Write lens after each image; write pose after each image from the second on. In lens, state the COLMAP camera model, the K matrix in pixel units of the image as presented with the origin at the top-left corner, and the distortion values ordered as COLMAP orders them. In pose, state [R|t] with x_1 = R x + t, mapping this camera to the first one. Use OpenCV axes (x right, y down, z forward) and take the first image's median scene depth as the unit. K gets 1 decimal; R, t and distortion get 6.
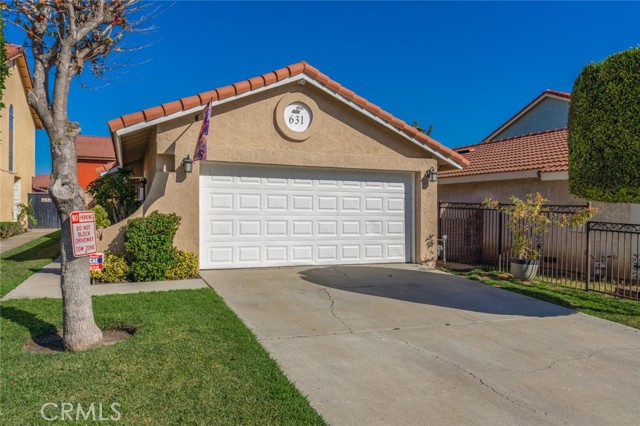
lens RADIAL K [[479.4, 0, 320.0], [0, 479.4, 213.0], [0, 0, 1]] dist [-0.001035, 0.001225]
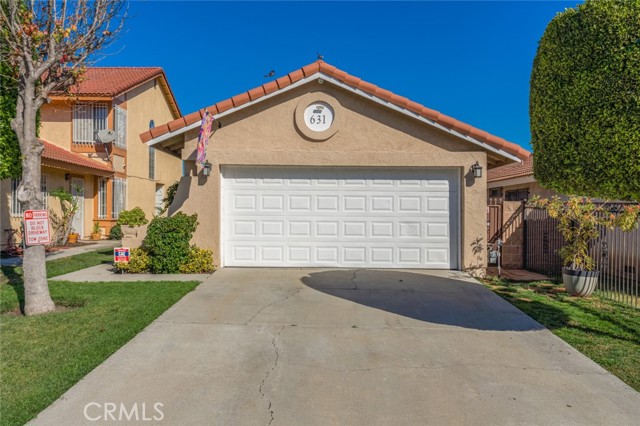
lens RADIAL K [[535.3, 0, 320.0], [0, 535.3, 213.0], [0, 0, 1]] dist [0.001912, 0.001126]
pose [[0.918676, -0.002991, -0.395001, 0.392123], [-0.000282, 0.999966, -0.008227, 0.007892], [0.395012, 0.007669, 0.918644, -0.012280]]
